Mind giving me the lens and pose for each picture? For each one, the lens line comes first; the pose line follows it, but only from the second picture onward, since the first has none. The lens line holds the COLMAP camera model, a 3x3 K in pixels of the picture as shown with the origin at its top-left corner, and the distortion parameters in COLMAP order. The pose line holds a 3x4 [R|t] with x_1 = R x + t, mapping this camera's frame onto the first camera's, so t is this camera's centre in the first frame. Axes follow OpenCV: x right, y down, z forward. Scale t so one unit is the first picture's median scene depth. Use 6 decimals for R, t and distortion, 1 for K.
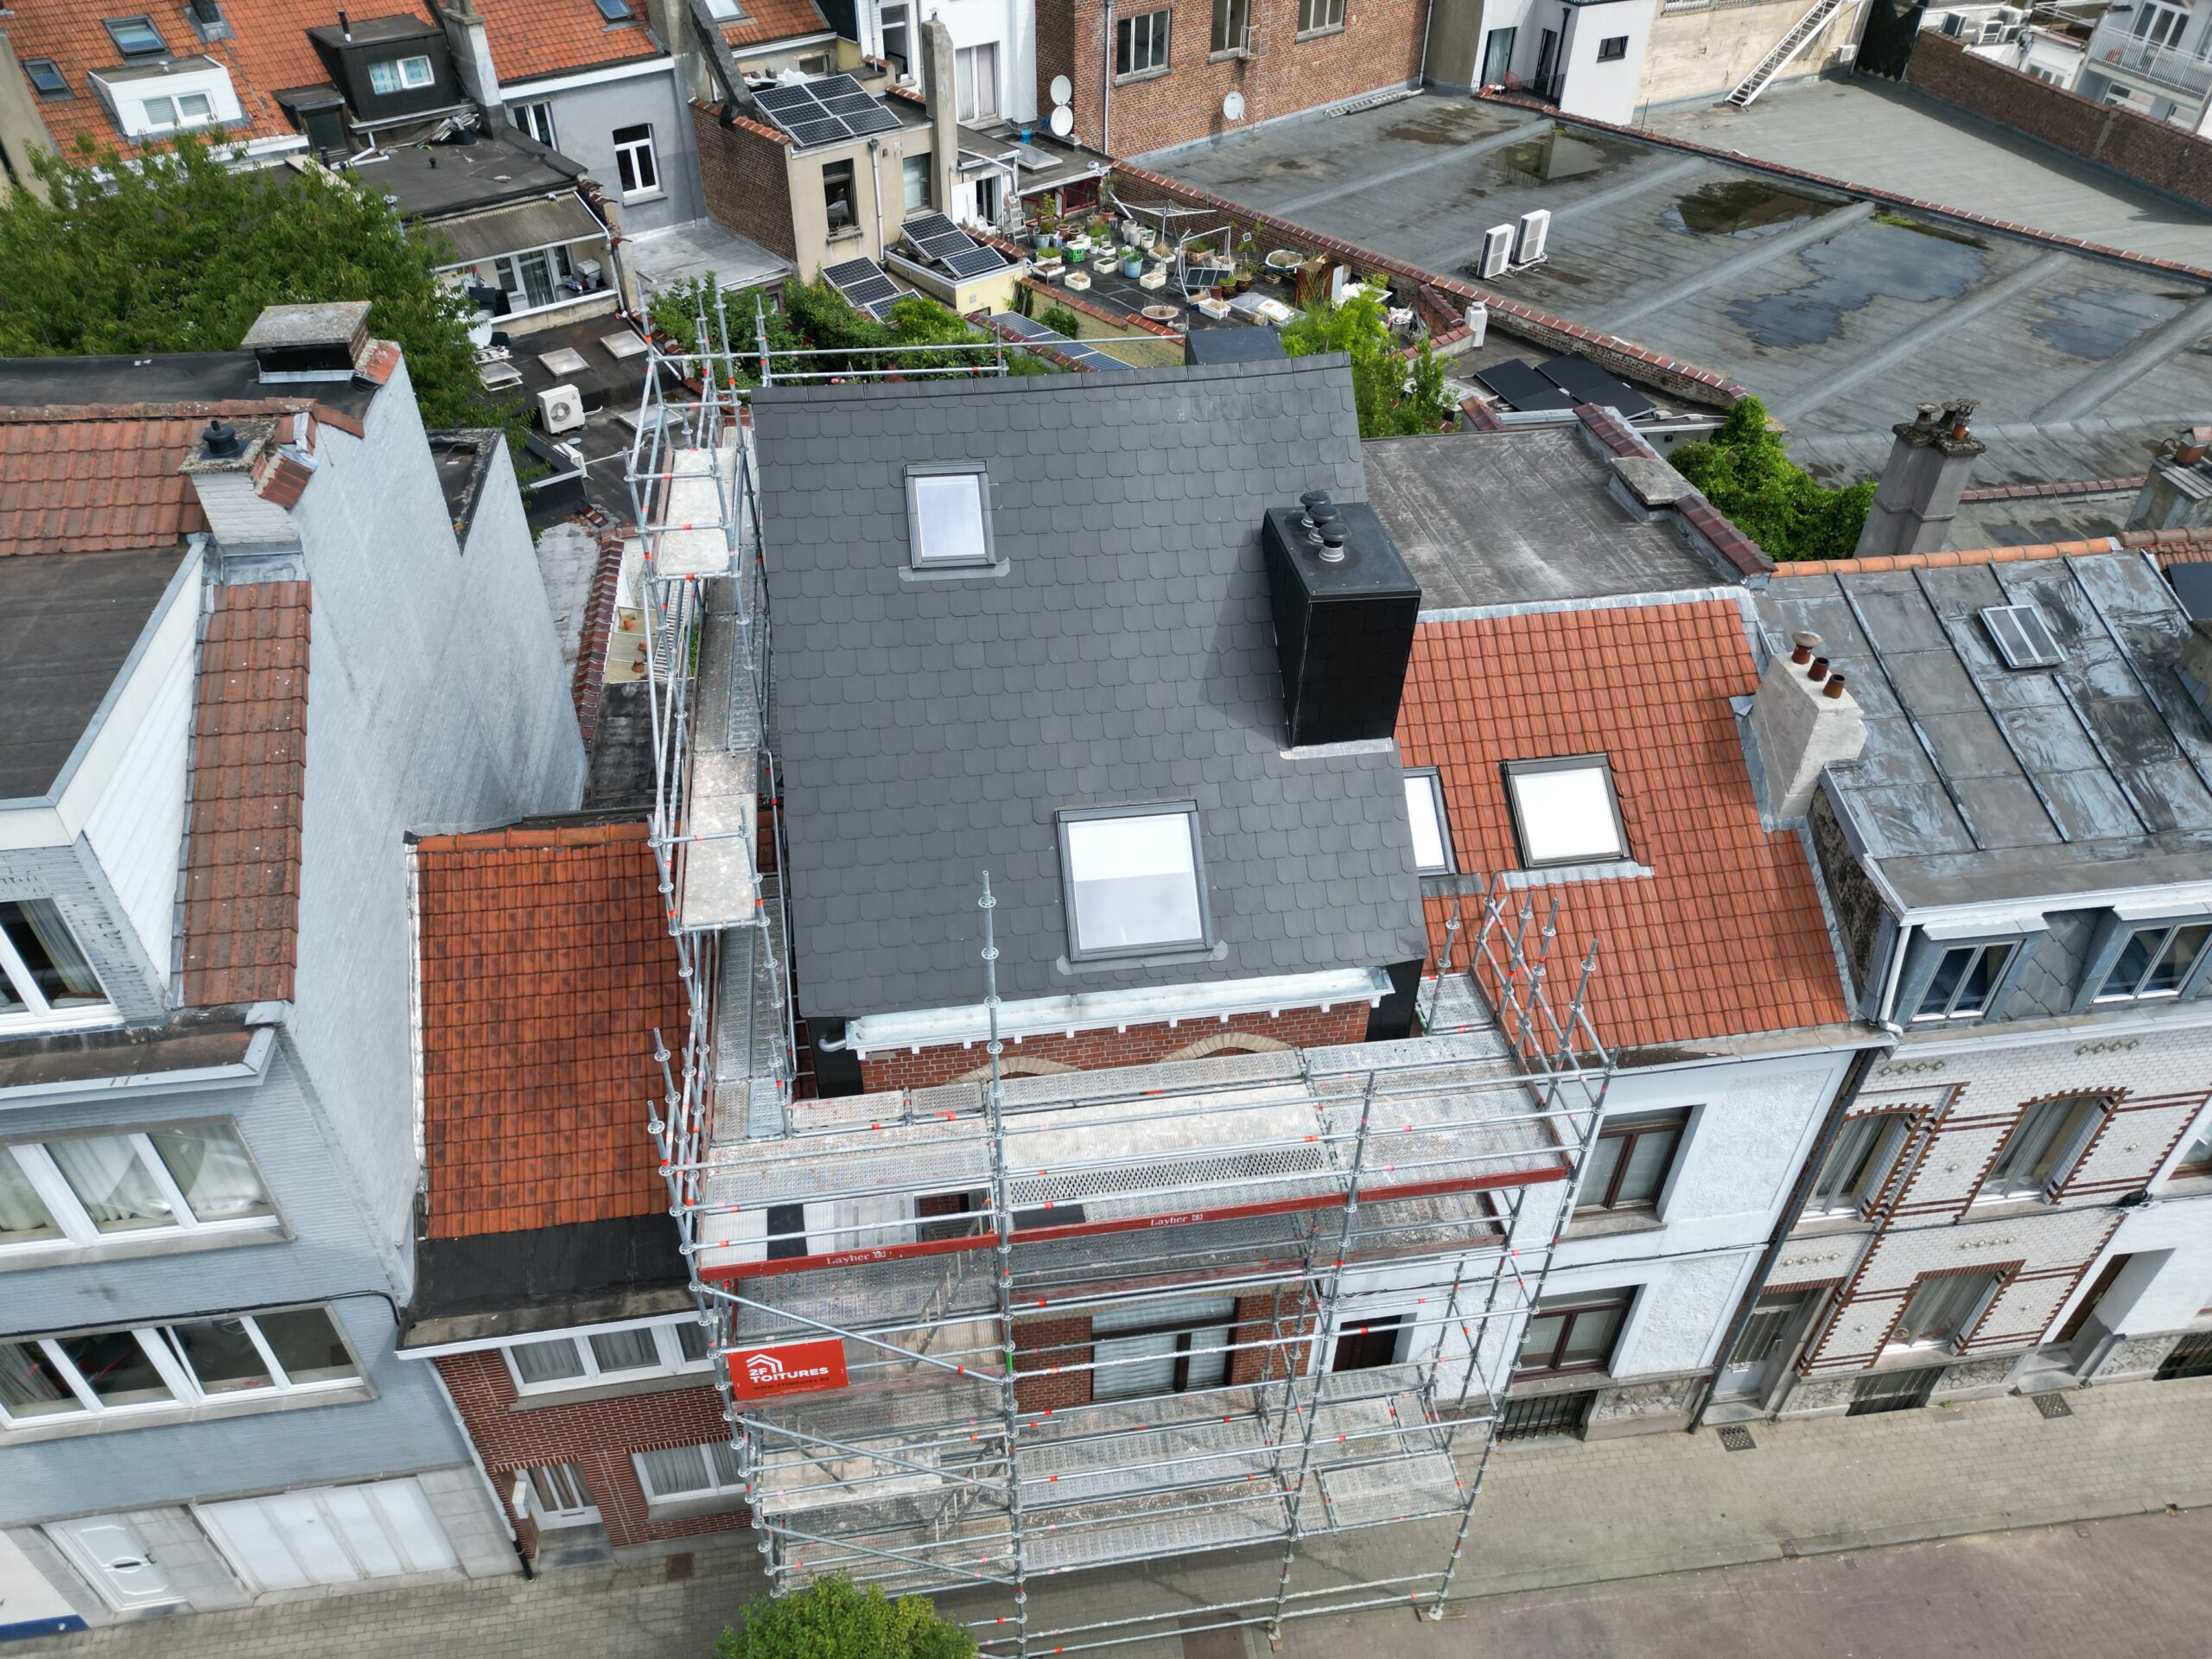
lens RADIAL K [[1578.4, 0, 1106.0], [0, 1578.4, 829.5], [0, 0, 1]] dist [-0.005727, -0.004236]
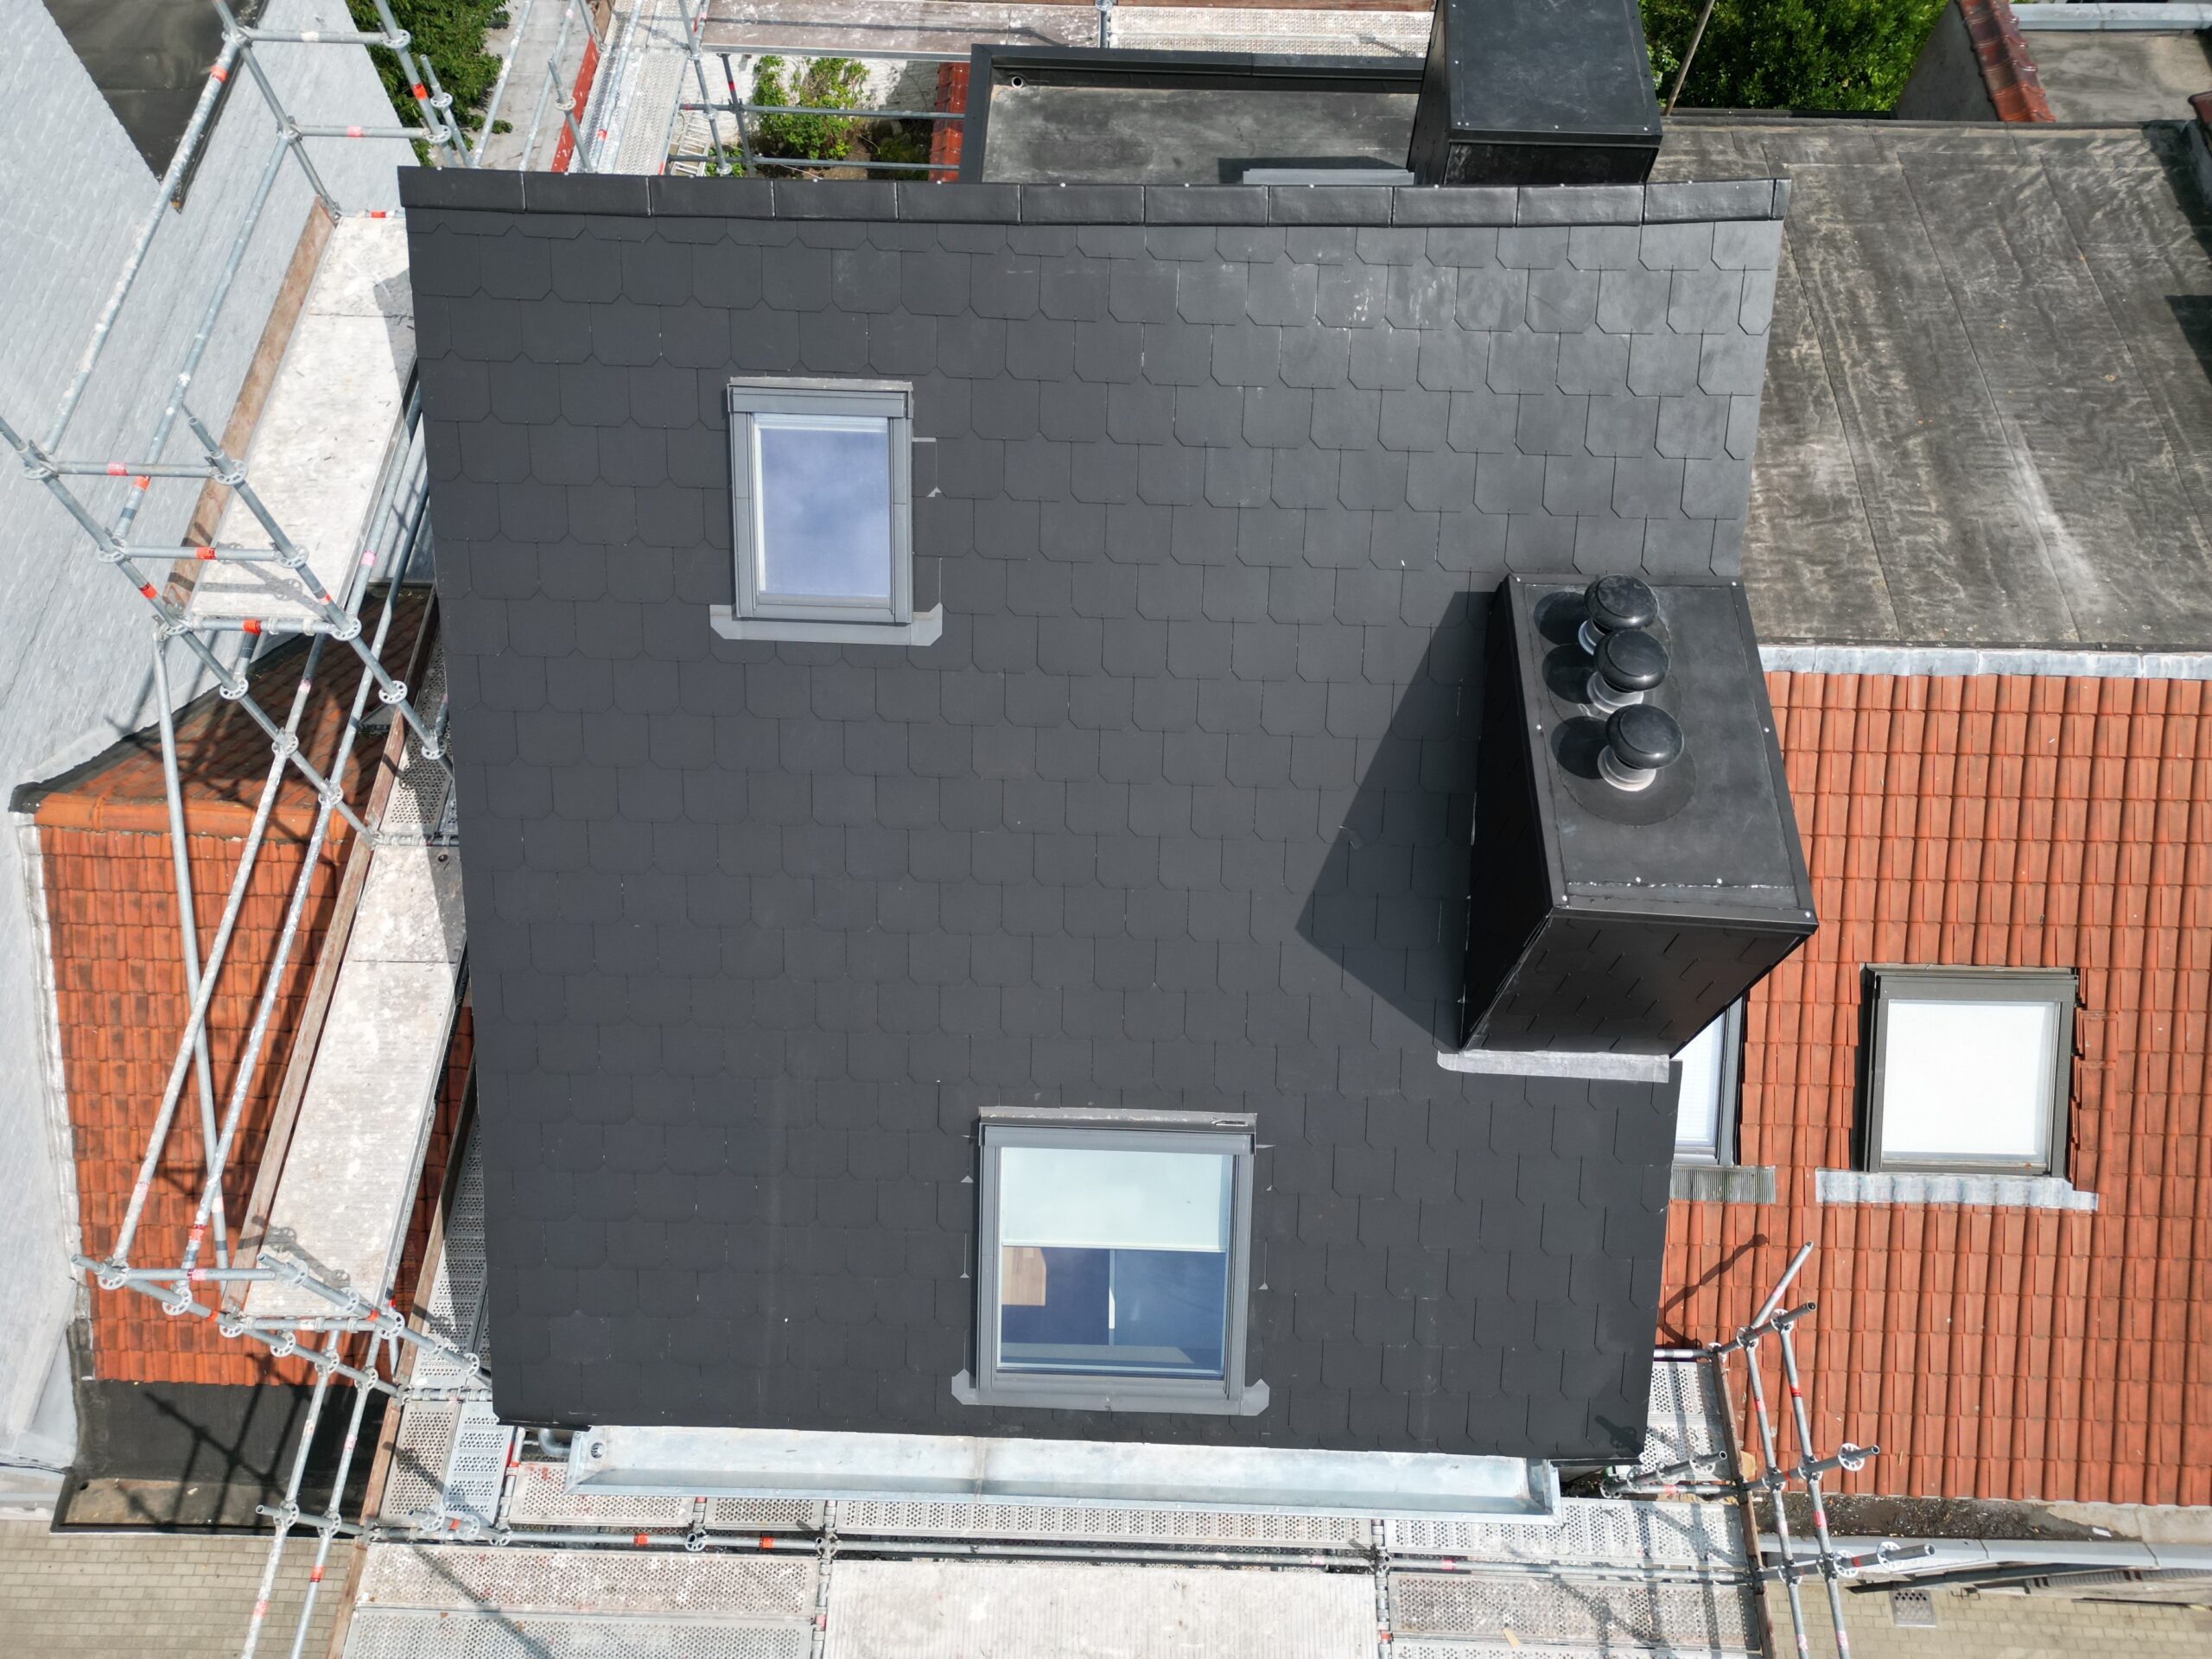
lens RADIAL K [[1578.4, 0, 1106.0], [0, 1578.4, 829.5], [0, 0, 1]] dist [-0.005727, -0.004236]
pose [[0.983911, 0.151594, -0.094547, 0.038635], [-0.104516, 0.917581, 0.383564, -0.268861], [0.144900, -0.367511, 0.918662, 0.494778]]
